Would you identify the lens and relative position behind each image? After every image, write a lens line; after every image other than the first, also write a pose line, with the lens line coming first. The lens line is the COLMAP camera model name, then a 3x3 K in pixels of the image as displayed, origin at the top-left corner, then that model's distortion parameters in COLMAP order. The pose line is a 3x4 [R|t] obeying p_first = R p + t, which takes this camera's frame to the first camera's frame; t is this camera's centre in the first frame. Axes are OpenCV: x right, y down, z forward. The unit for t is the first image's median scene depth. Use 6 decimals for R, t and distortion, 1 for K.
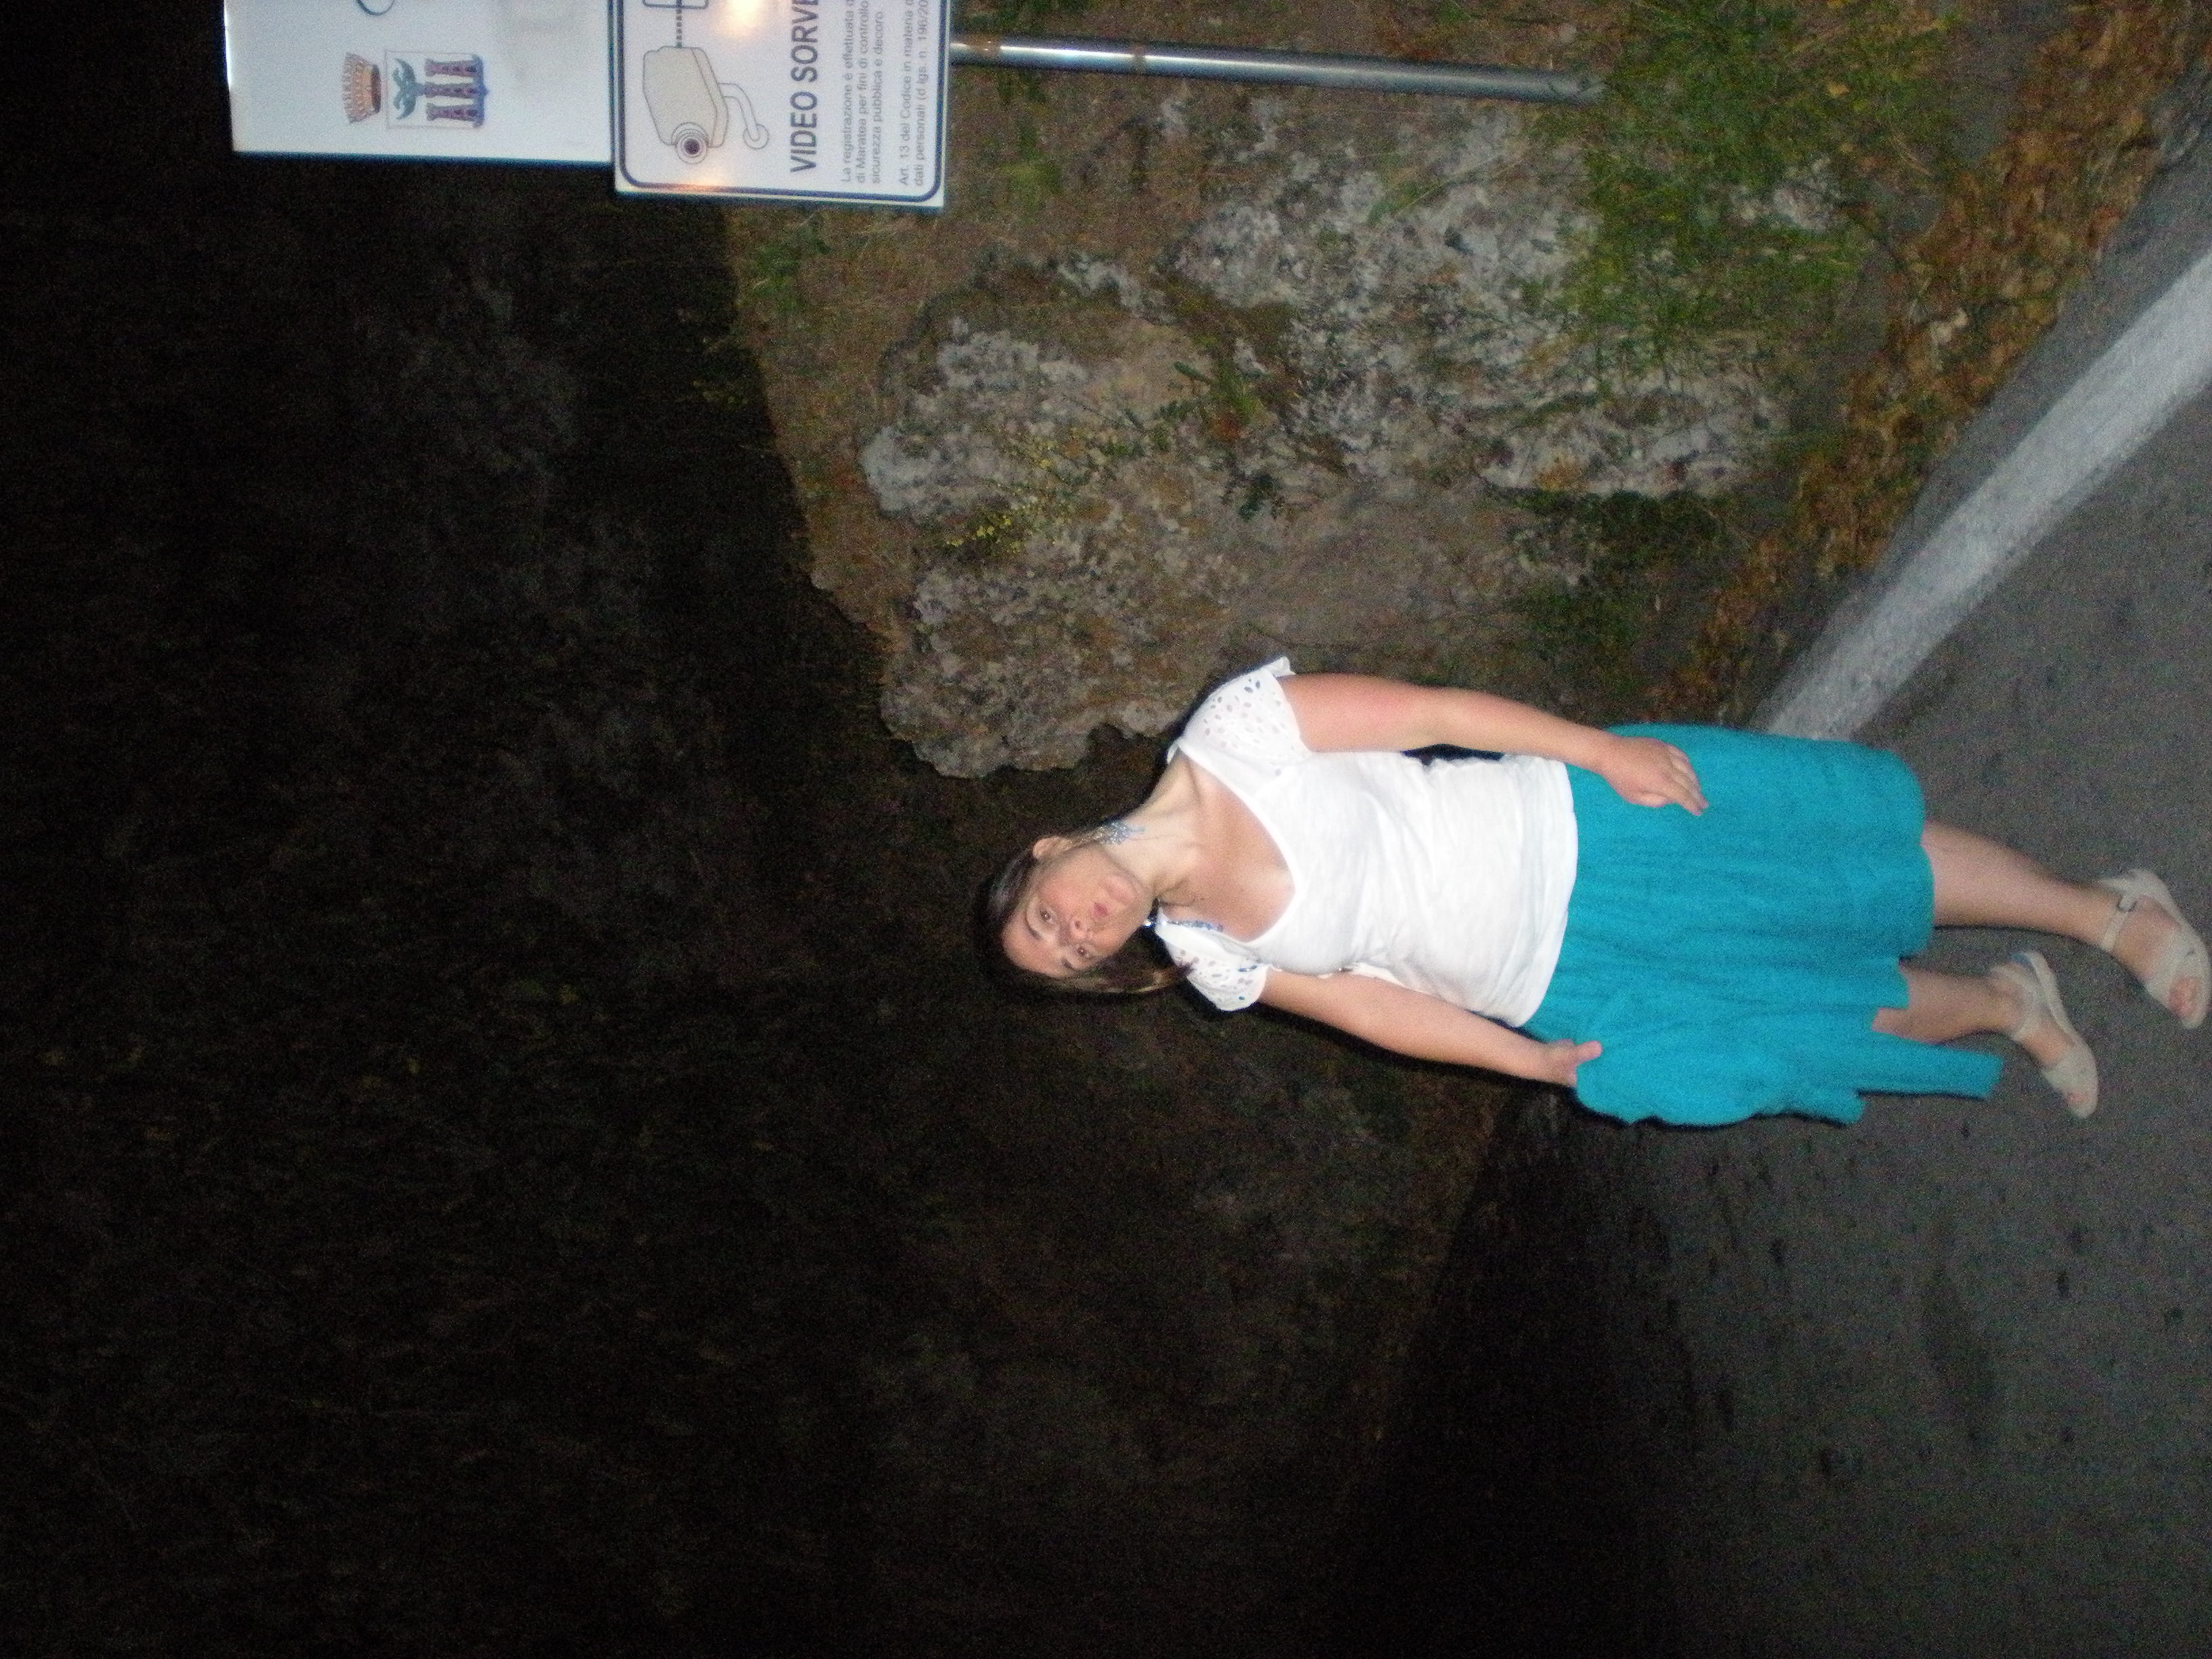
lens RADIAL K [[2706.2, 0, 1106.0], [0, 2706.2, 829.5], [0, 0, 1]] dist [0.068840, -0.617164]
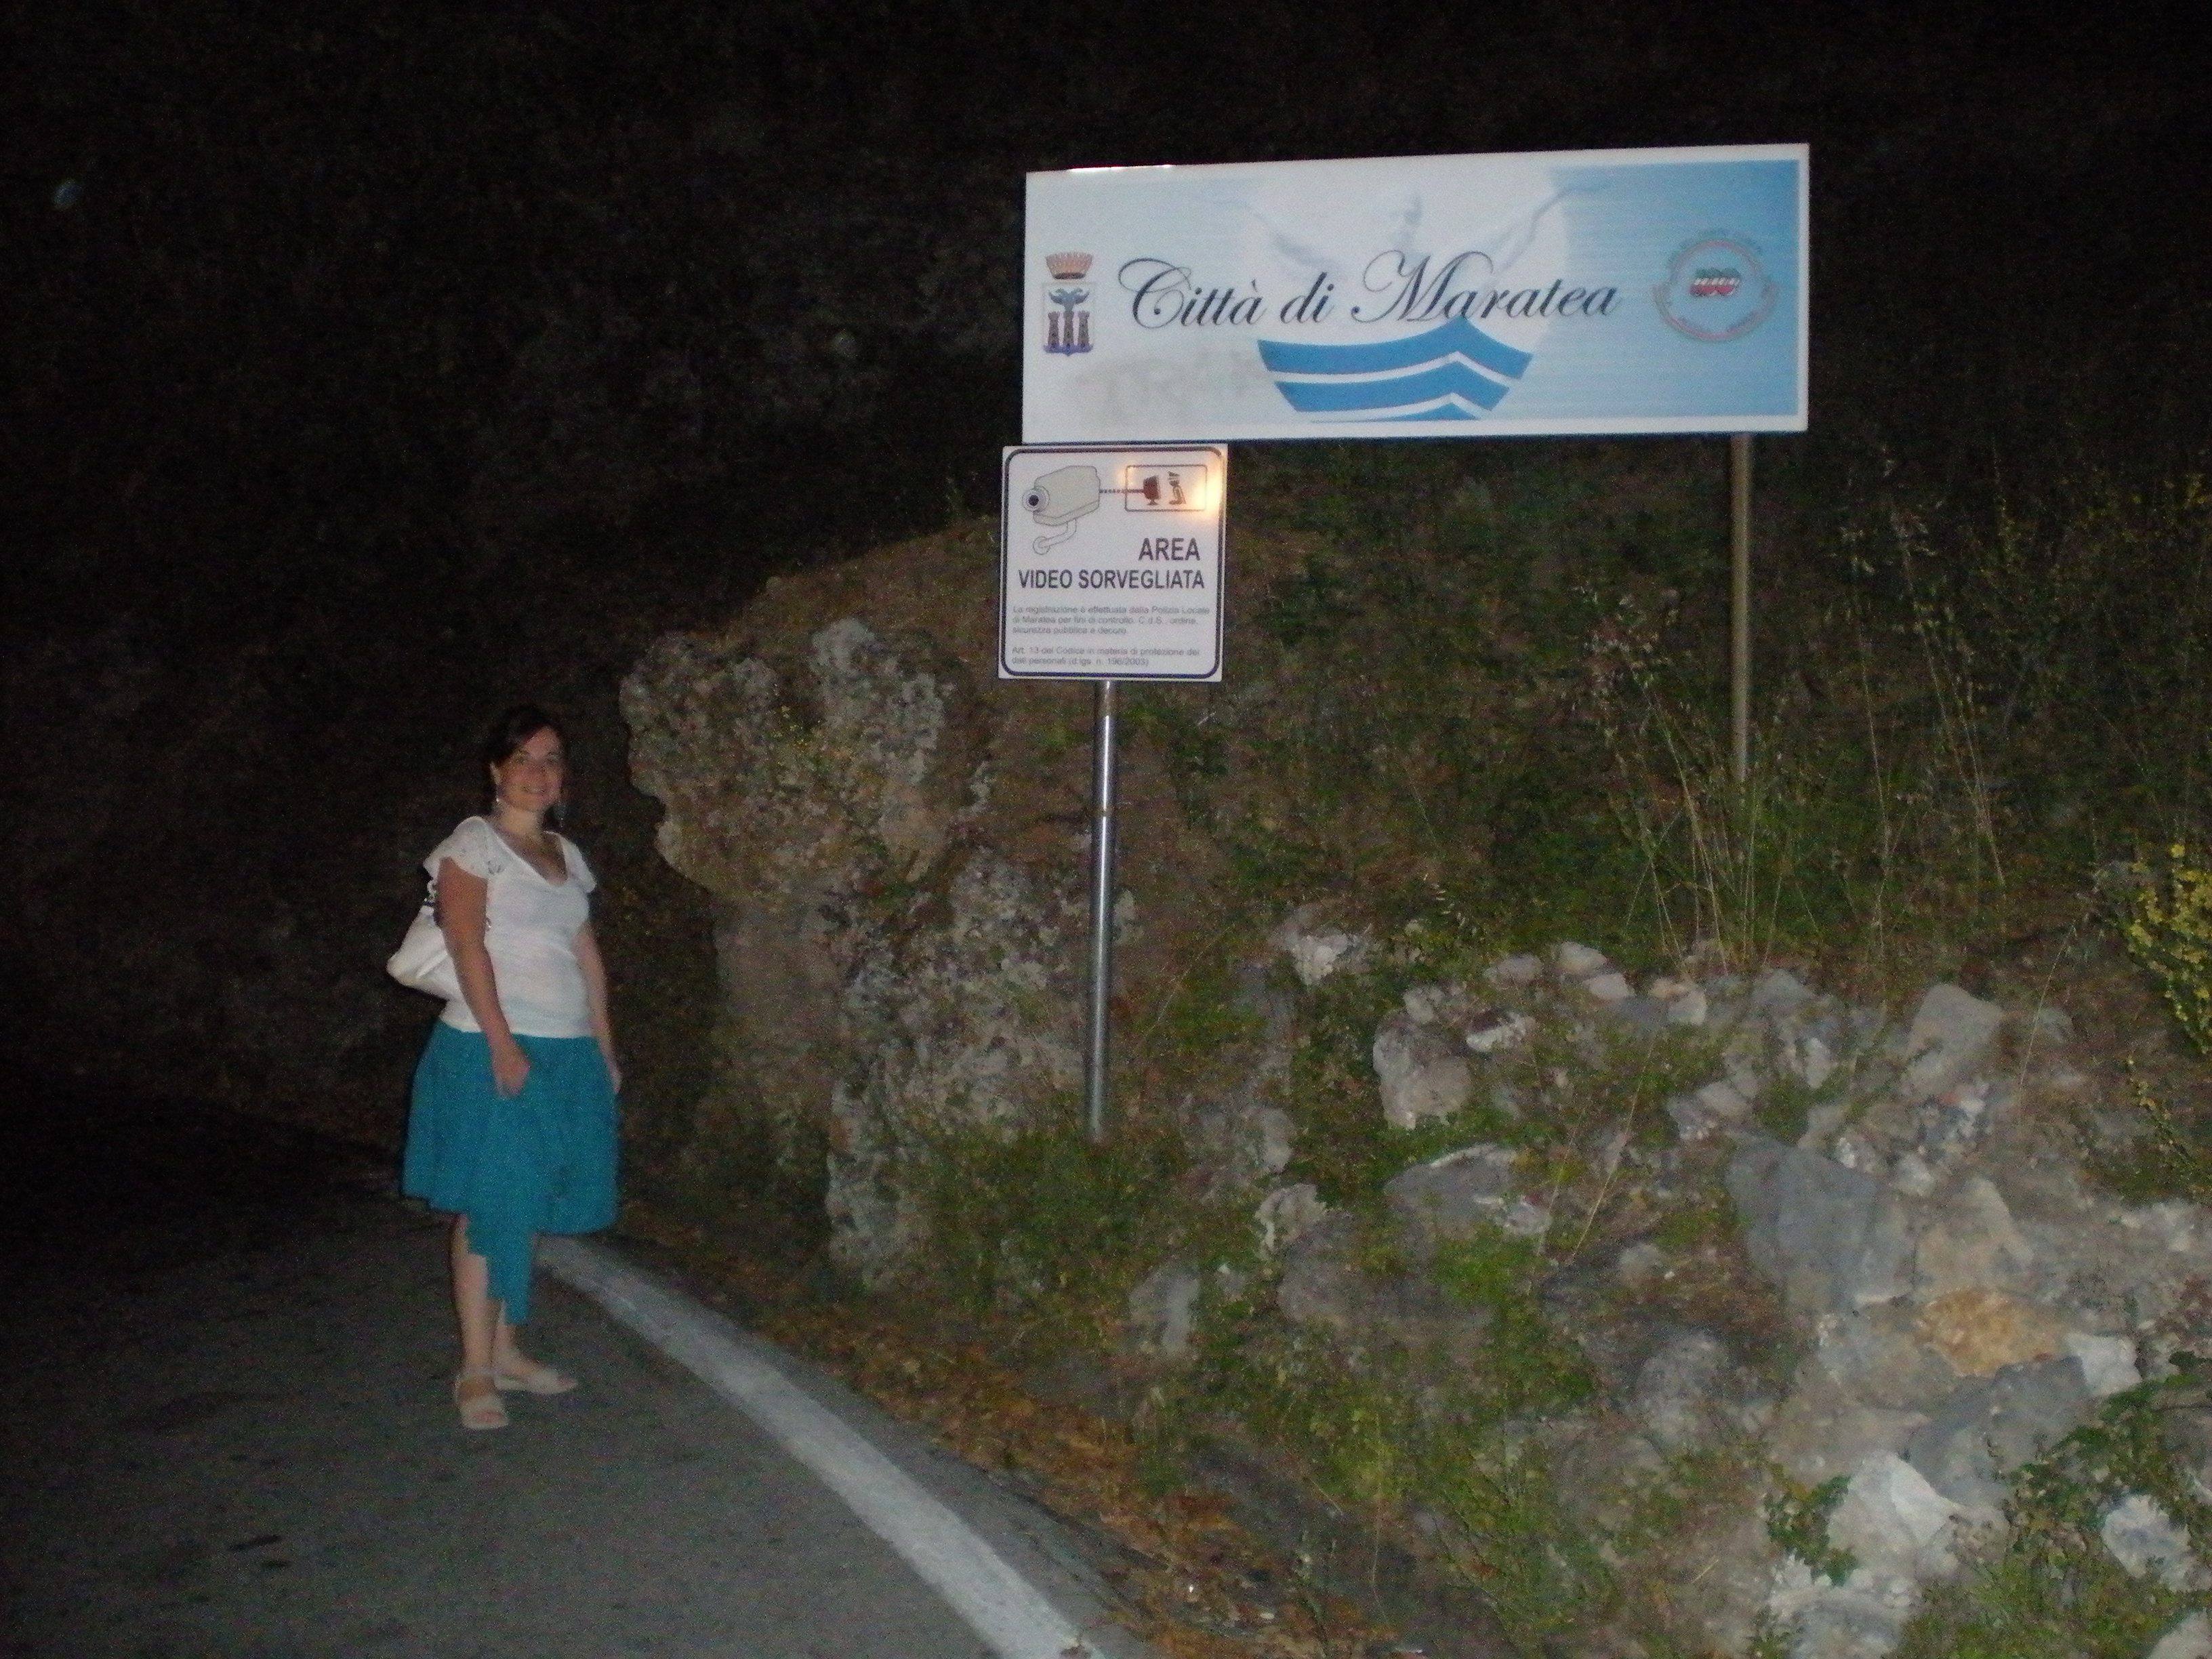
lens RADIAL K [[2706.2, 0, 1106.0], [0, 2706.2, 829.5], [0, 0, 1]] dist [0.068840, -0.617164]
pose [[0.030035, 0.999544, 0.003245, 0.014651], [-0.987144, 0.030172, -0.156960, -0.054340], [-0.156986, 0.001511, 0.987600, -0.367139]]
